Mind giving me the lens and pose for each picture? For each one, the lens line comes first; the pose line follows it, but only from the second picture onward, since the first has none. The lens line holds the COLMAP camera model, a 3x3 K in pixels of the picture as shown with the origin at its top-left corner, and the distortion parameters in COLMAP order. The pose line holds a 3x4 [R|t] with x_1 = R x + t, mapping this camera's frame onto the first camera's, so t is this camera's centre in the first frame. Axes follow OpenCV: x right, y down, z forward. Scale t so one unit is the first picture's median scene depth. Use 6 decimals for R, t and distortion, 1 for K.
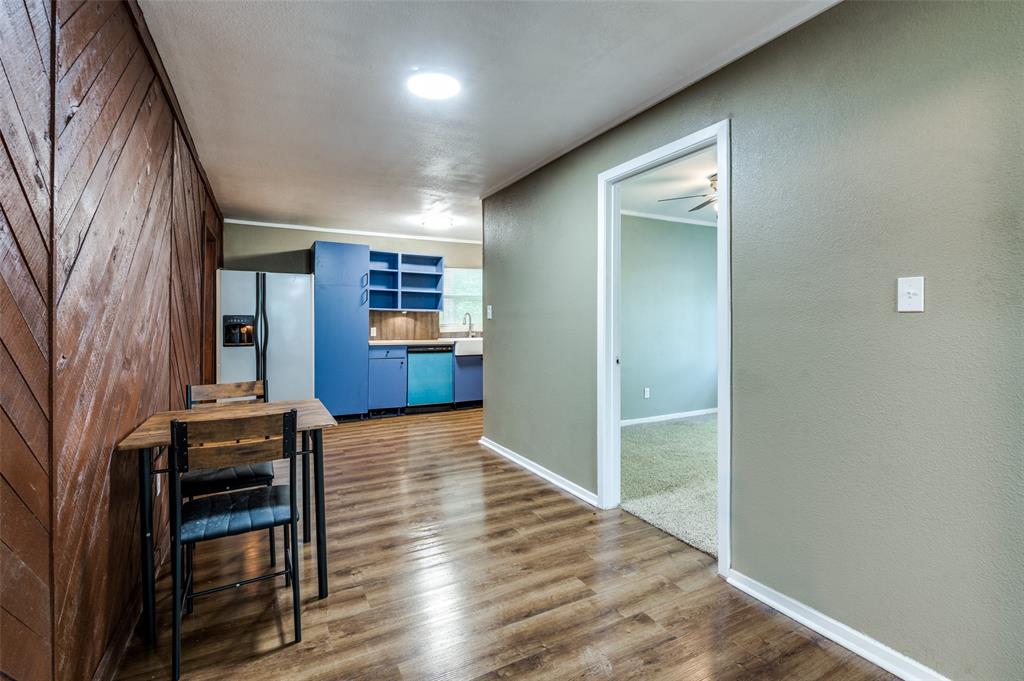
lens RADIAL K [[467.8, 0, 519.5], [0, 467.8, 323.8], [0, 0, 1]] dist [0.021282, -0.000355]
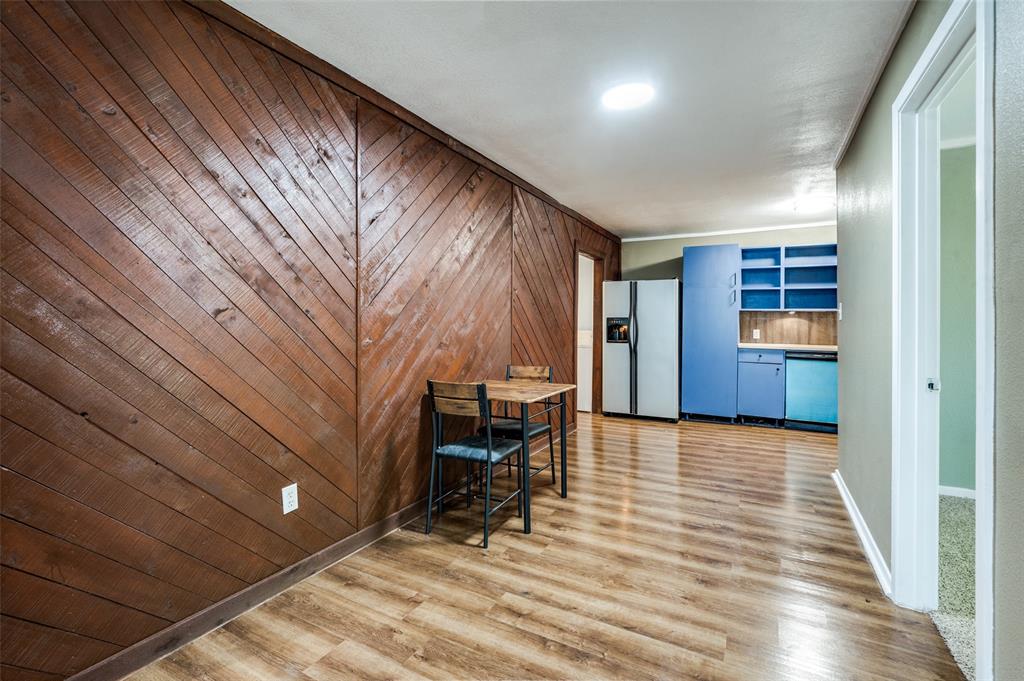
lens RADIAL K [[467.8, 0, 519.5], [0, 467.8, 323.8], [0, 0, 1]] dist [0.021282, -0.000355]
pose [[0.553598, 0.003817, -0.832775, 0.230853], [-0.007197, 0.999974, -0.000201, 0.000399], [0.832753, 0.006105, 0.553611, 0.093332]]
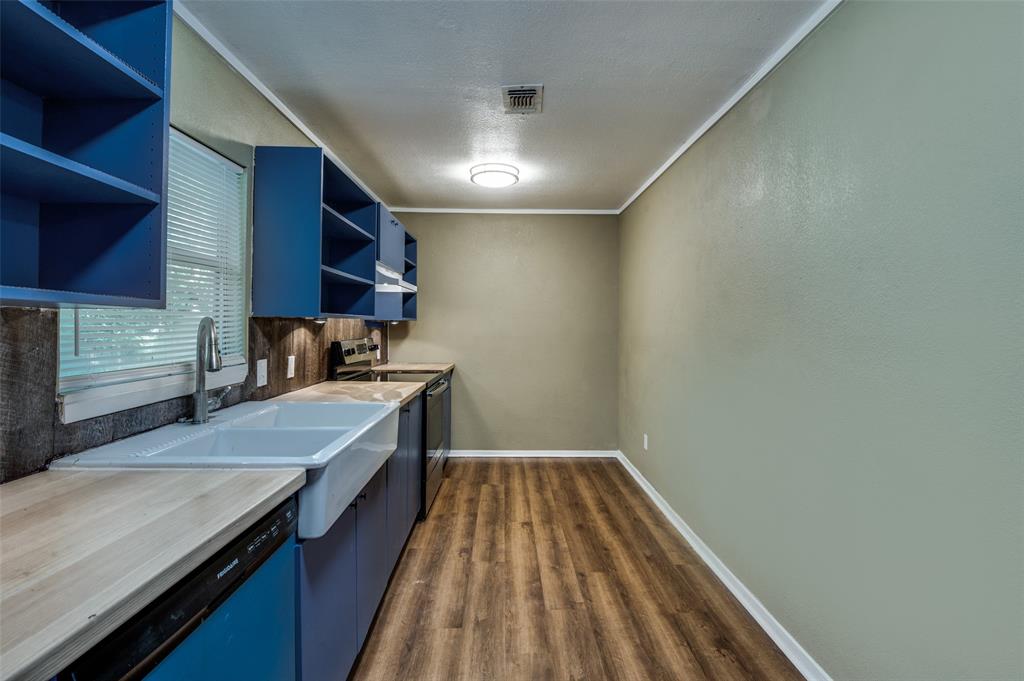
lens RADIAL K [[454.6, 0, 502.6], [0, 454.6, 319.4], [0, 0, 1]] dist [-0.009098, -0.000683]
pose [[0.477743, 0.014995, 0.878371, -0.285853], [0.004591, 0.999798, -0.019565, -0.020833], [-0.878487, 0.013380, 0.477578, 0.909605]]
